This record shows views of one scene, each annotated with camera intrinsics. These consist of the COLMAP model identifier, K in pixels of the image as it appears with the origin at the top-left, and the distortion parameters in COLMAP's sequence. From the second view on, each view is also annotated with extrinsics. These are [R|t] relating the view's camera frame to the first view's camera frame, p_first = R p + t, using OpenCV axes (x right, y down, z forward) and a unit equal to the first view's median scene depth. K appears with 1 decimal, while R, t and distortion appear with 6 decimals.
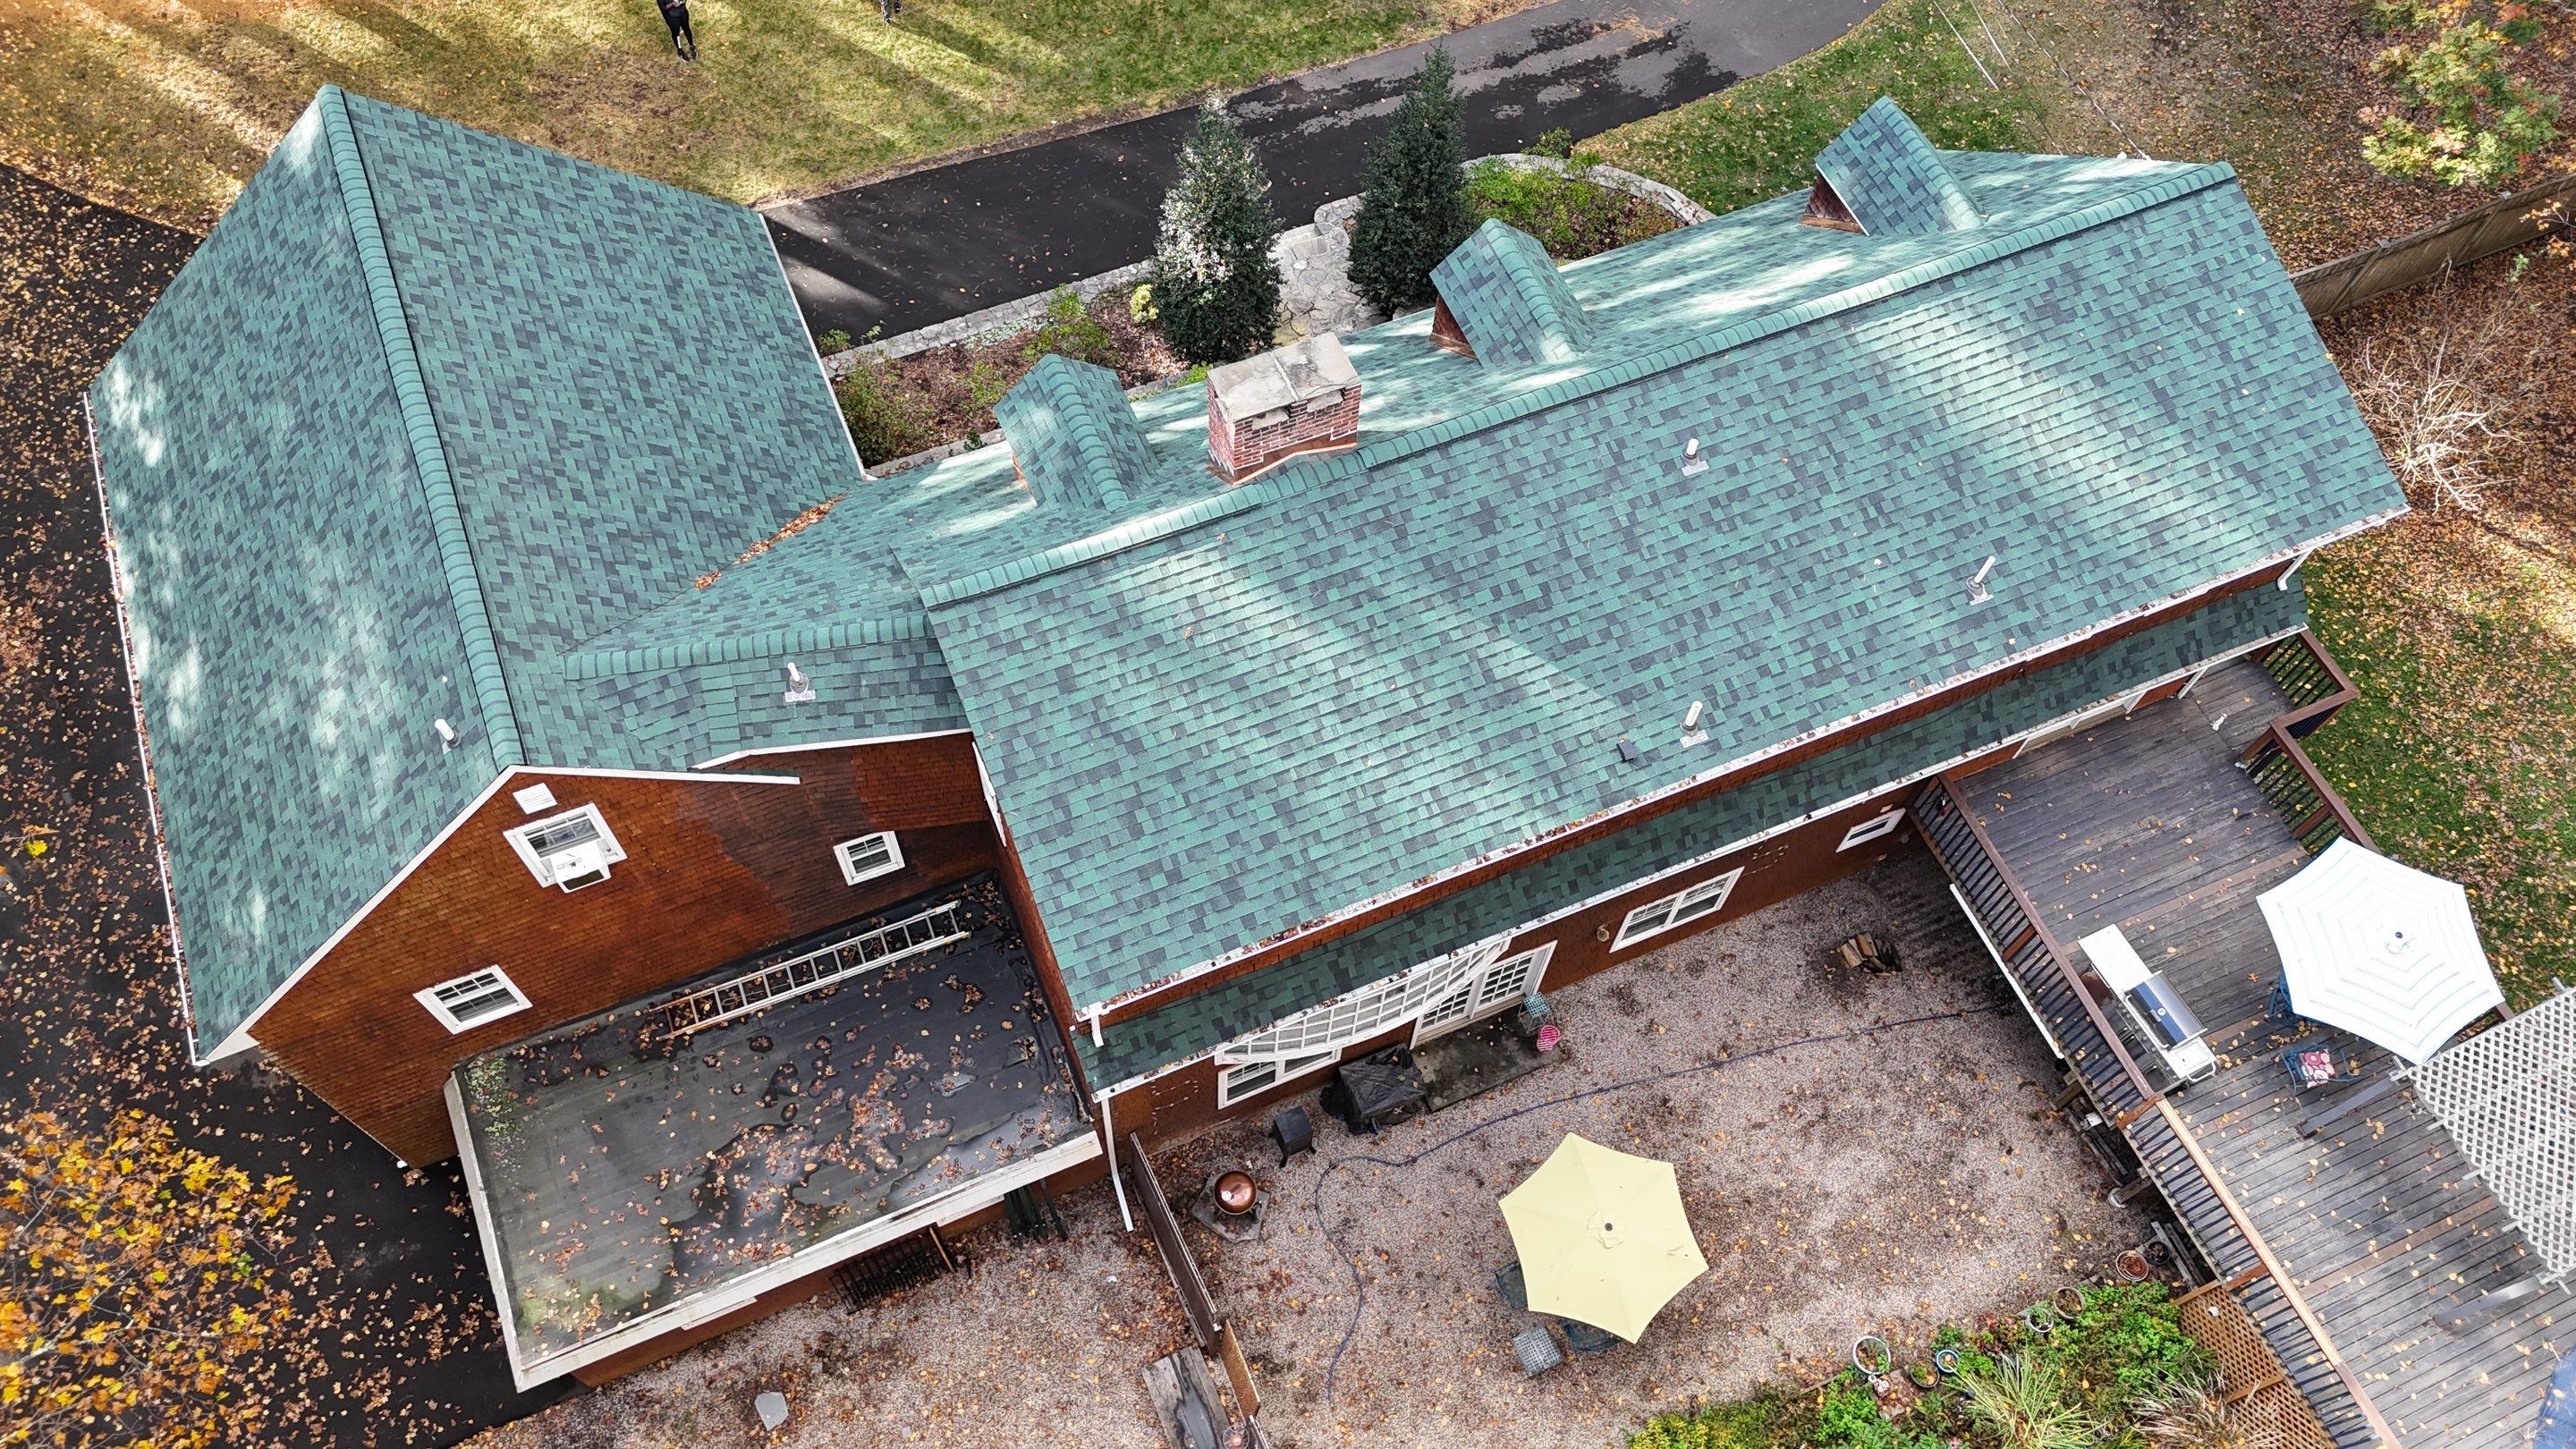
lens RADIAL K [[1895.2, 0, 1287.6], [0, 1895.2, 711.7], [0, 0, 1]] dist [0.075706, -0.065962]
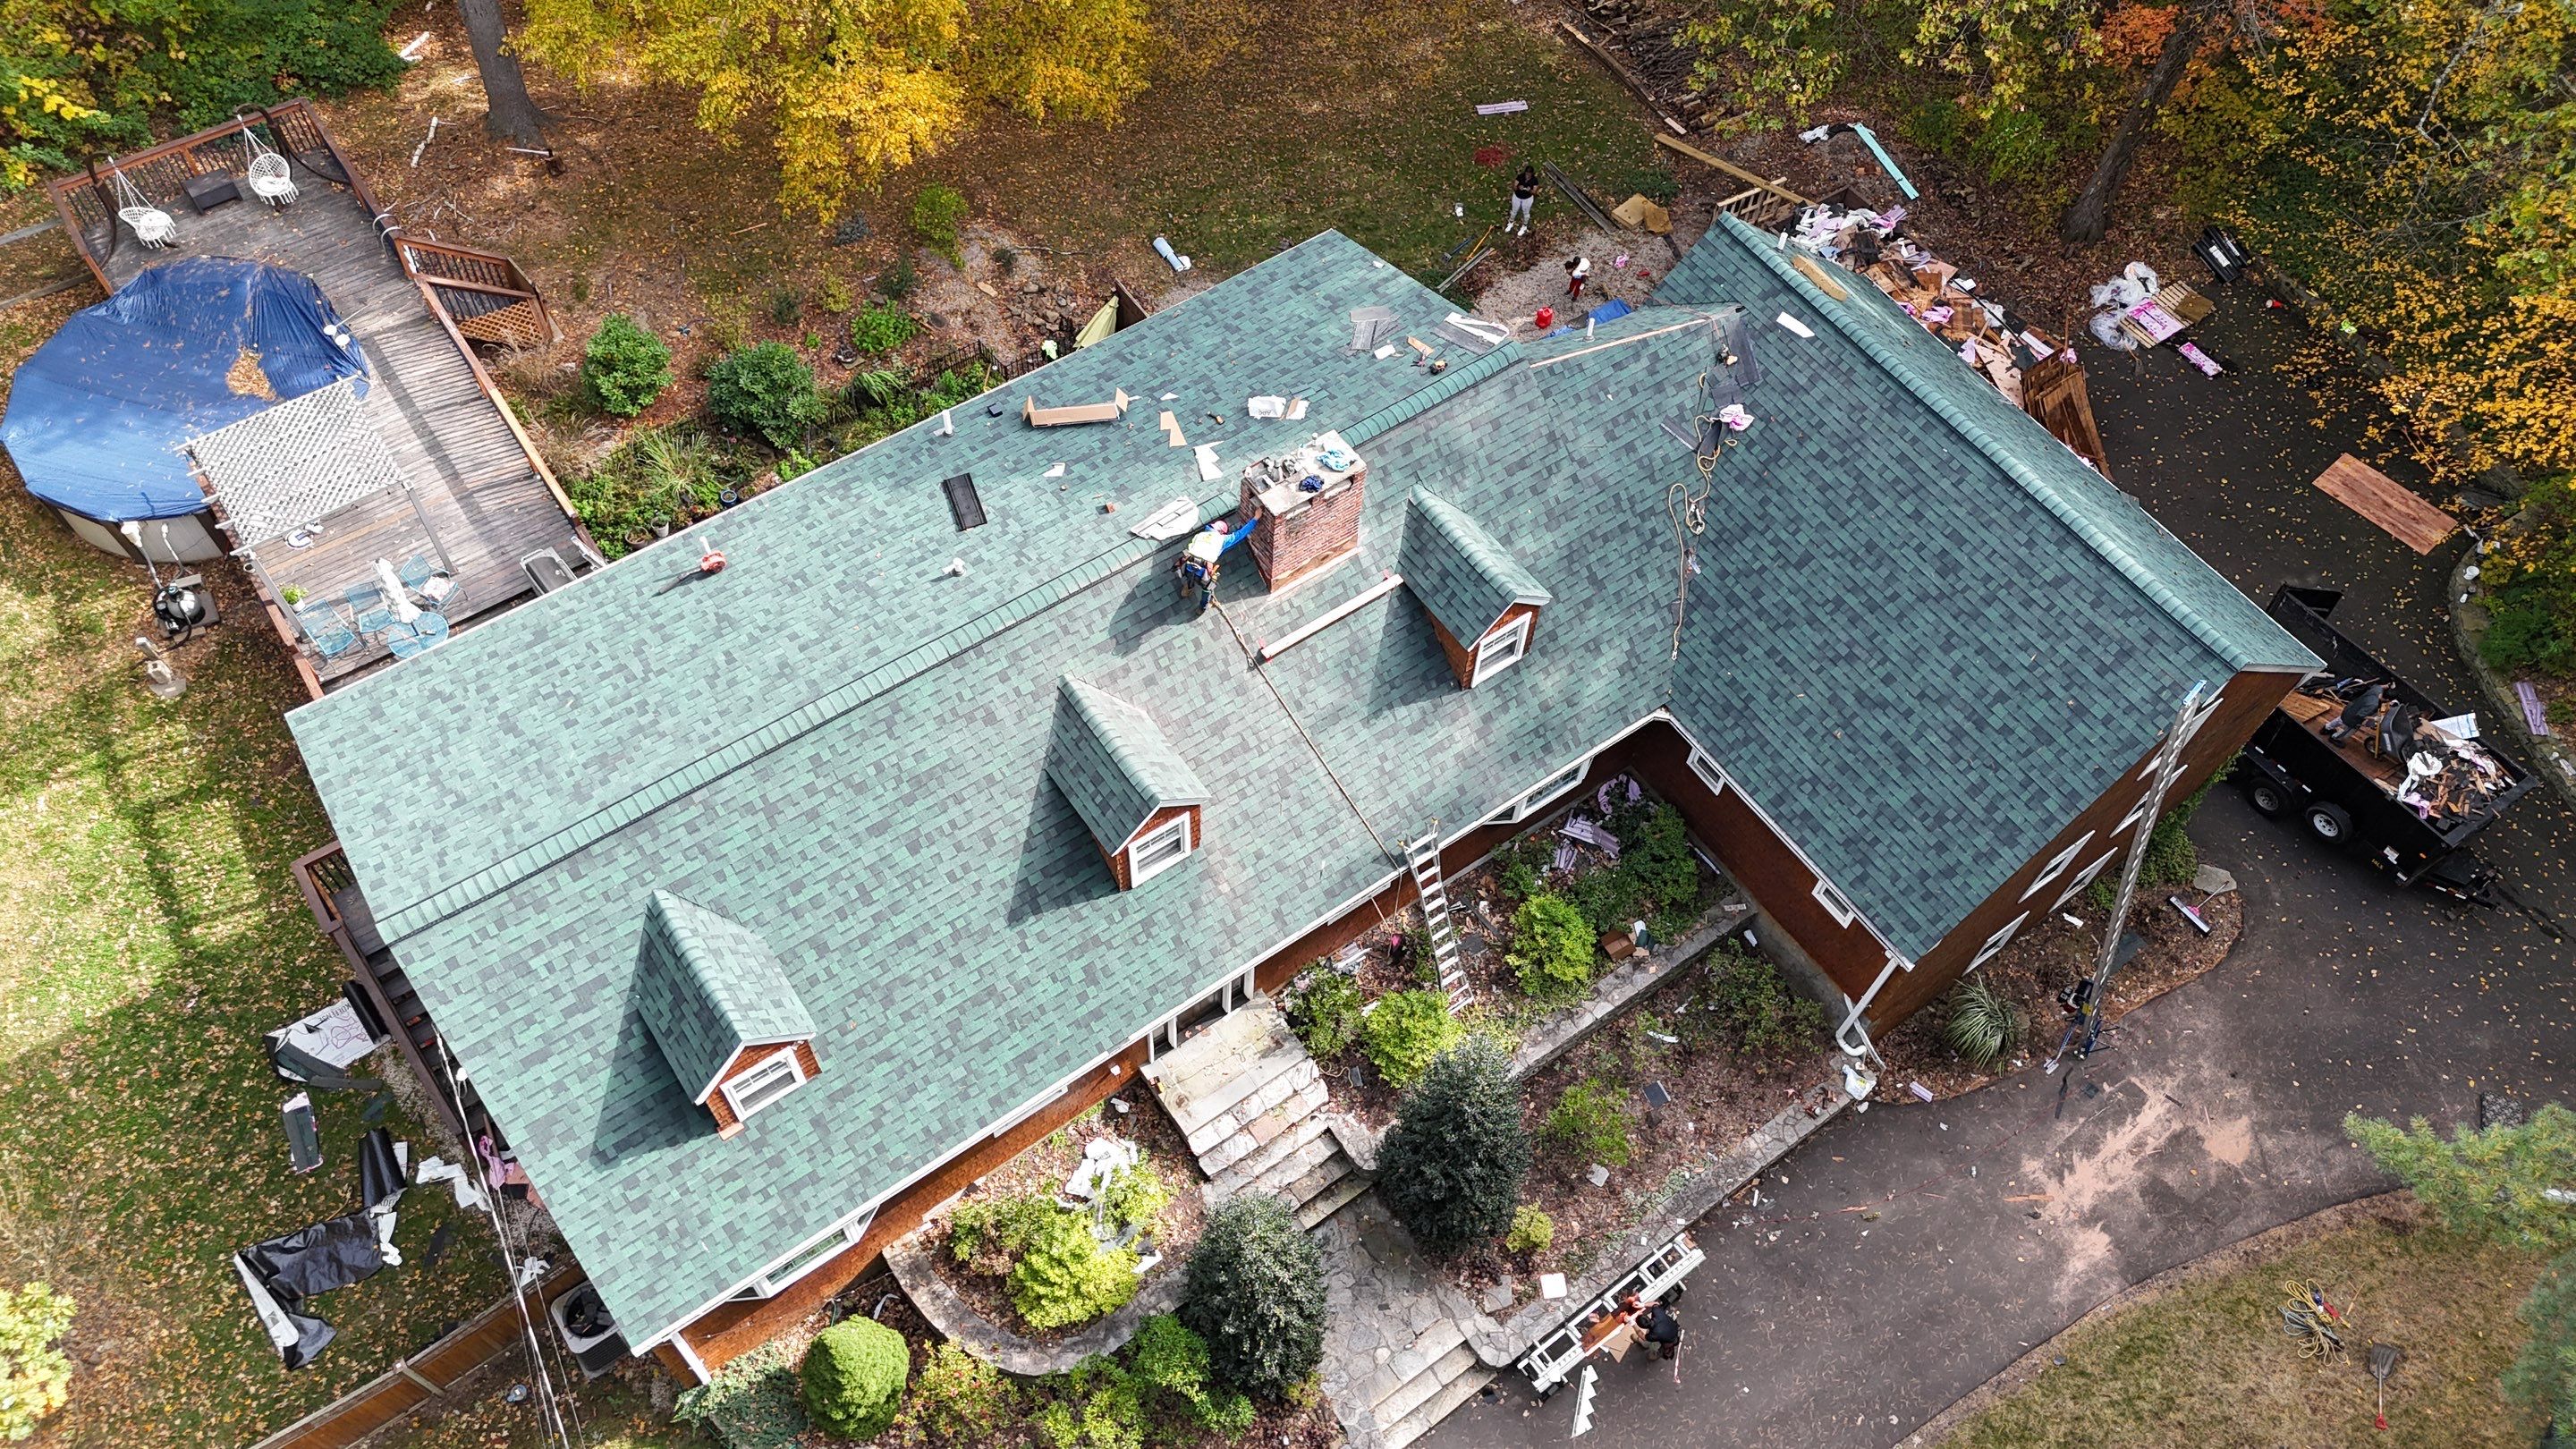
lens RADIAL K [[1890.5, 0, 1293.6], [0, 1890.5, 718.8], [0, 0, 1]] dist [0.064571, -0.047250]
pose [[-0.973011, 0.131325, -0.189748, 0.222193], [-0.228844, -0.443389, 0.866624, -1.121164], [0.029677, 0.886657, 0.461475, 0.510461]]
